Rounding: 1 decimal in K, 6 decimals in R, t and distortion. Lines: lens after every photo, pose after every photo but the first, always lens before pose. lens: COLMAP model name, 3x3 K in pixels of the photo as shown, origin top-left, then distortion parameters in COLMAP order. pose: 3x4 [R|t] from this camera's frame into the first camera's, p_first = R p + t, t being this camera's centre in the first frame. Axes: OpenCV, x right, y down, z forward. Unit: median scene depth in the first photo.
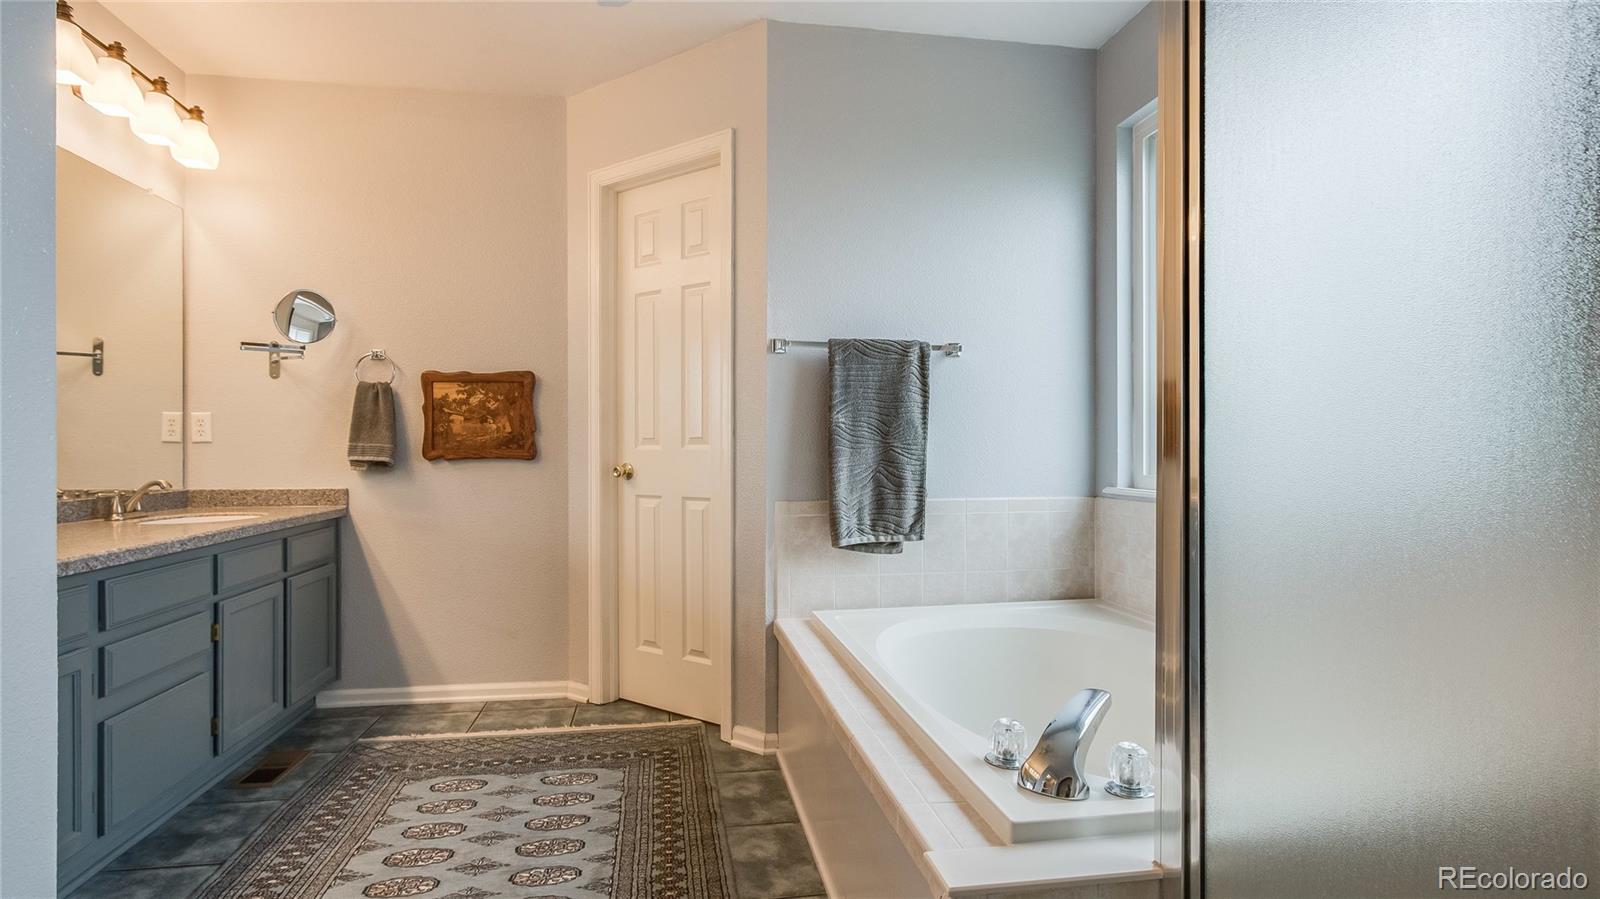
lens RADIAL K [[752.4, 0, 778.9], [0, 752.4, 474.0], [0, 0, 1]] dist [-0.010602, 0.000473]
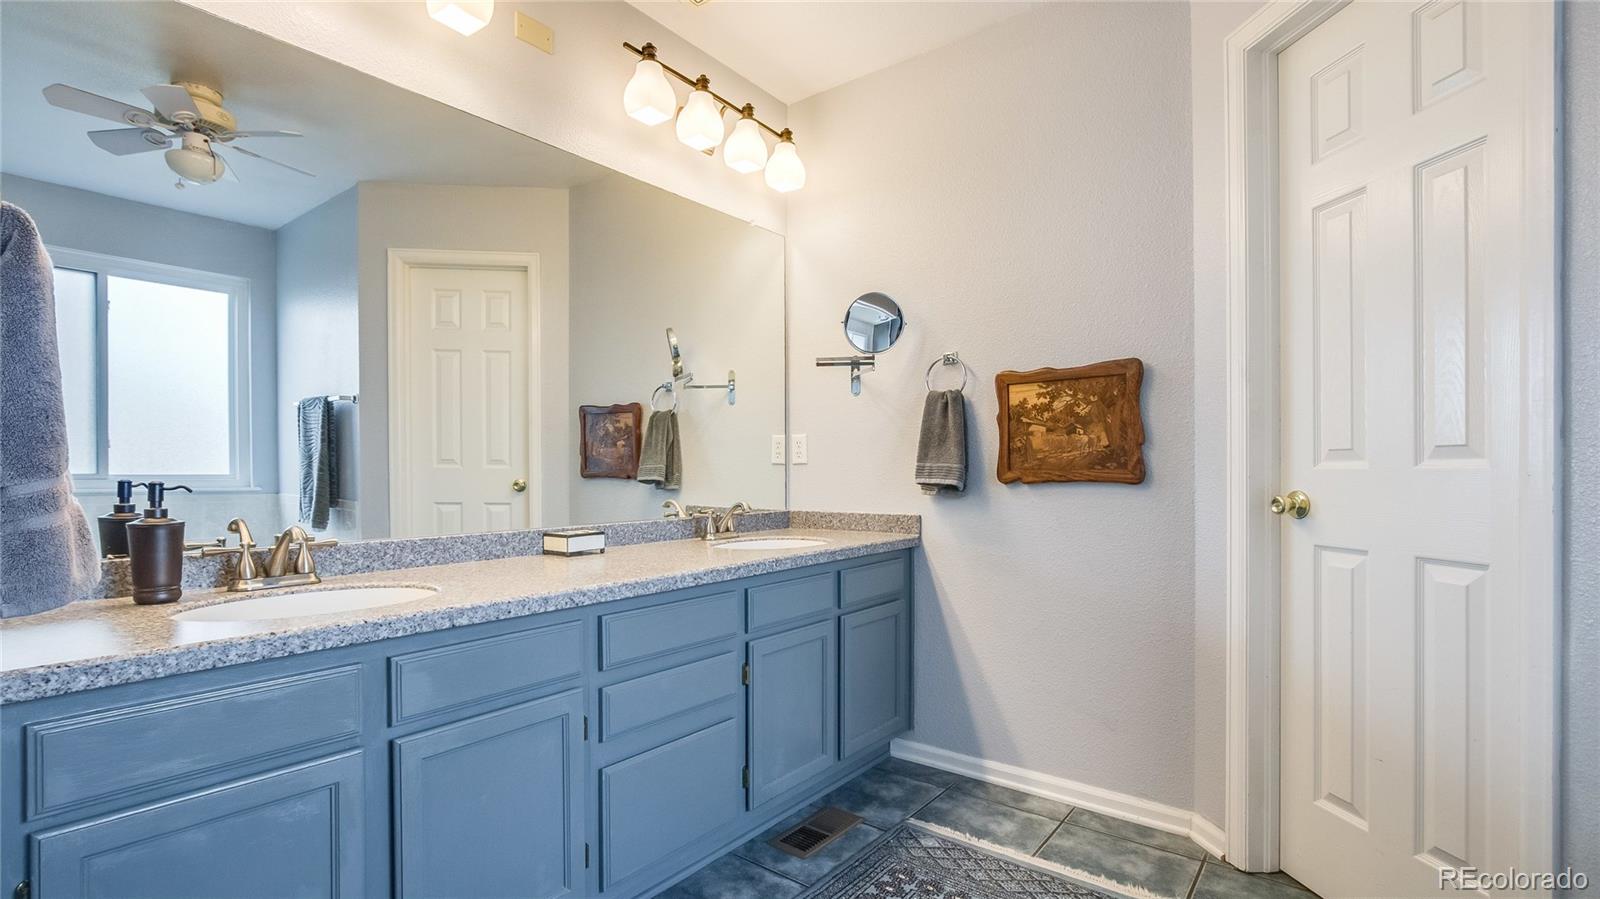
lens RADIAL K [[752.4, 0, 778.9], [0, 752.4, 474.0], [0, 0, 1]] dist [-0.010602, 0.000473]
pose [[0.679496, -0.000987, -0.733679, -0.043820], [-0.017648, 0.999688, -0.017690, -0.010371], [0.733467, 0.024968, 0.679266, 0.288422]]
